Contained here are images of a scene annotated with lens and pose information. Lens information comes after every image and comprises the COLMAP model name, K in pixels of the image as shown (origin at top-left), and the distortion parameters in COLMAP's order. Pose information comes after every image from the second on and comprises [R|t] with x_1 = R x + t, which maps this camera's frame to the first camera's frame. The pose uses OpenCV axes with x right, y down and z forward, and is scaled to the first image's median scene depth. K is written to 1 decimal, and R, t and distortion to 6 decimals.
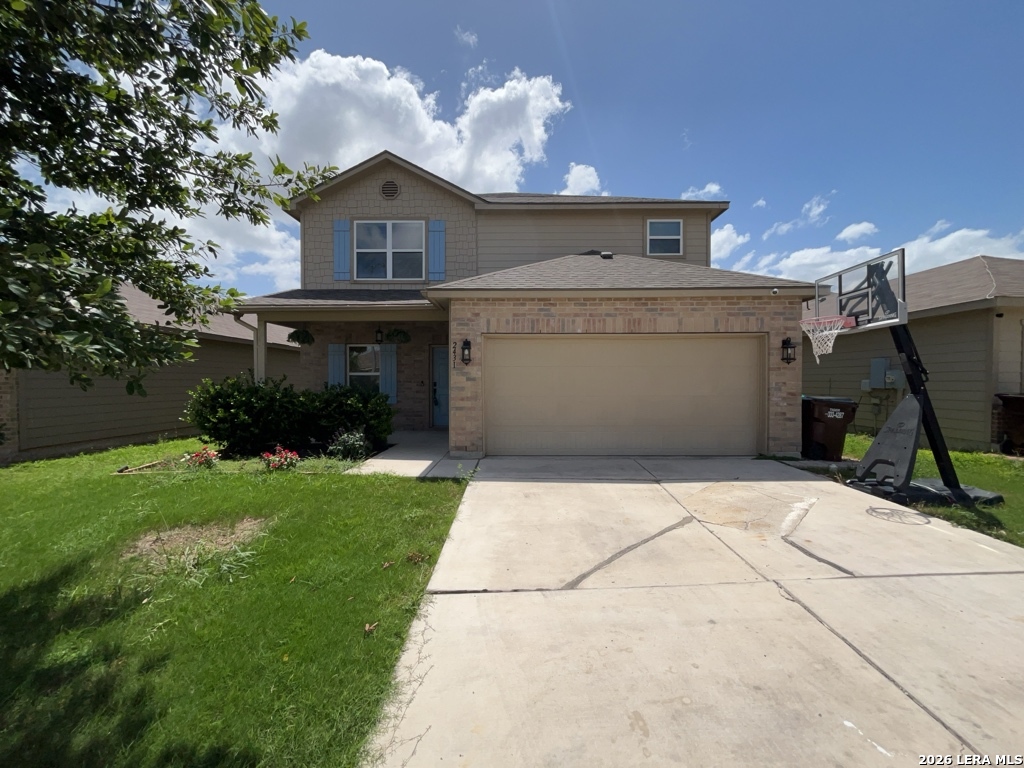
lens RADIAL K [[414.9, 0, 514.4], [0, 414.9, 384.7], [0, 0, 1]] dist [-0.001702, -0.000039]
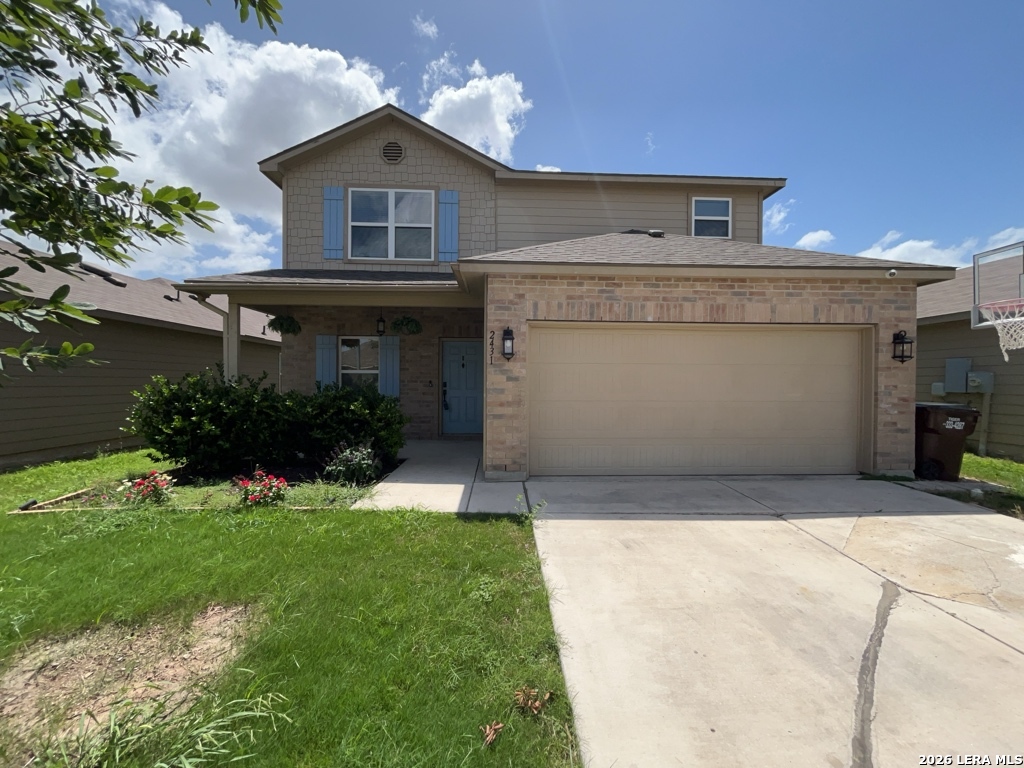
lens RADIAL K [[414.9, 0, 514.4], [0, 414.9, 384.7], [0, 0, 1]] dist [-0.001702, -0.000039]
pose [[0.998507, 0.006148, 0.054272, -0.144131], [-0.006116, 0.999981, -0.000762, -0.001699], [-0.054276, 0.000429, 0.998526, 0.223004]]
